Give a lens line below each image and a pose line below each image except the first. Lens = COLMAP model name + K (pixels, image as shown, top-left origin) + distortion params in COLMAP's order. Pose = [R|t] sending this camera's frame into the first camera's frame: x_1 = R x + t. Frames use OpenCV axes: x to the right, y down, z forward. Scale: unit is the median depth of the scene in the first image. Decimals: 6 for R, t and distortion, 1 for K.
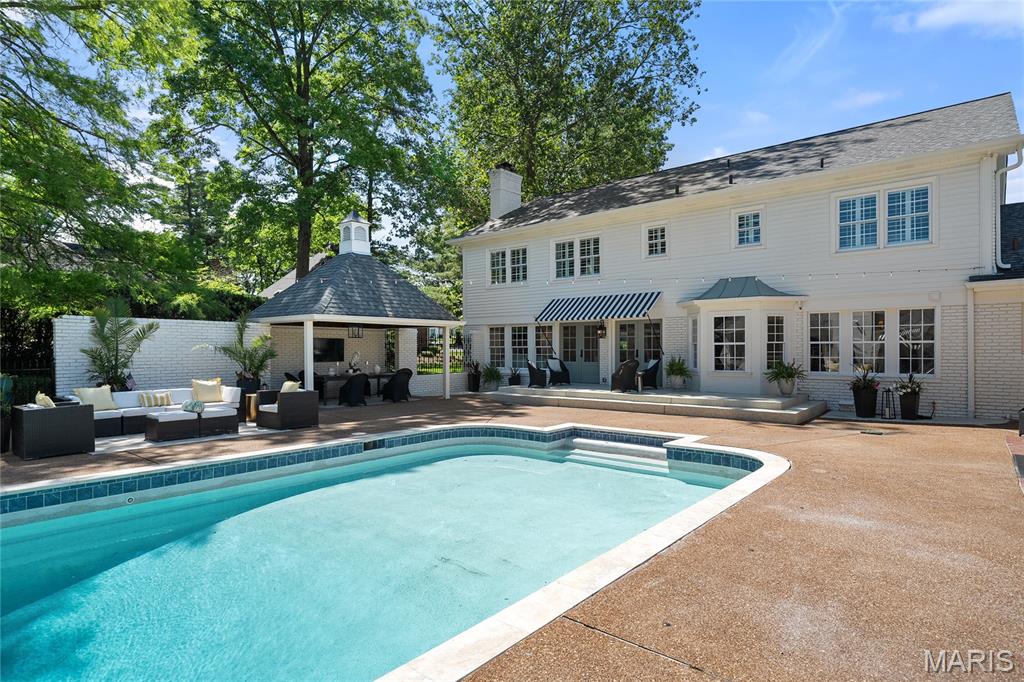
lens RADIAL K [[558.8, 0, 512.0], [0, 558.8, 341.0], [0, 0, 1]] dist [0.003485, 0.000282]
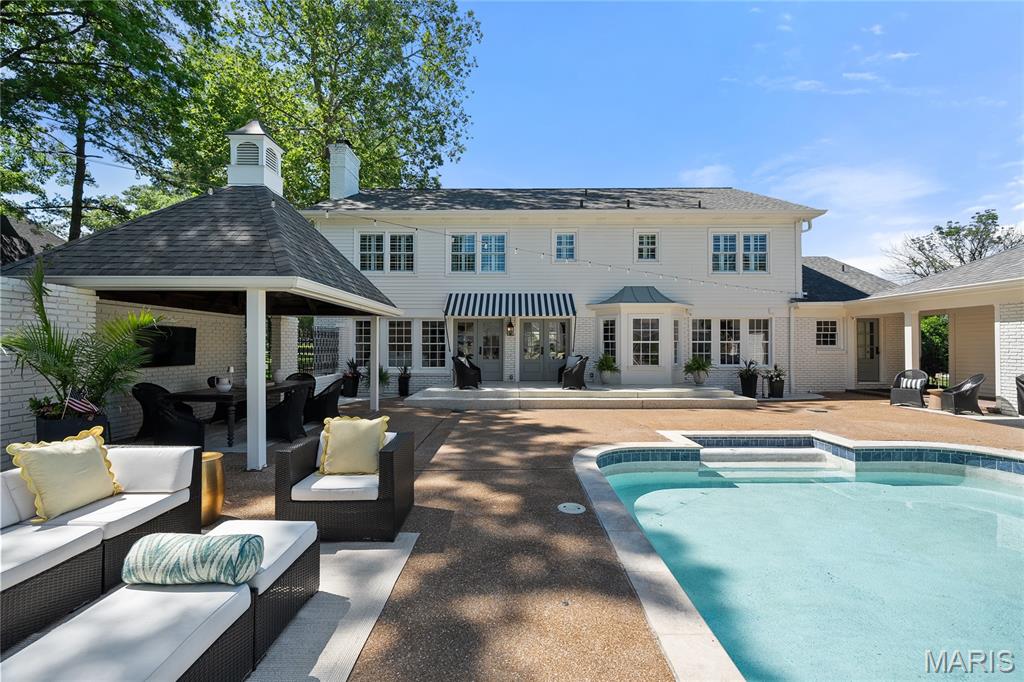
lens RADIAL K [[423.1, 0, 512.0], [0, 423.1, 341.0], [0, 0, 1]] dist [-0.002310, -0.000205]
pose [[0.771583, 0.009486, 0.636058, -0.385308], [-0.012452, 0.999922, 0.000193, 0.005724], [-0.636007, -0.008070, 0.771641, 0.486862]]
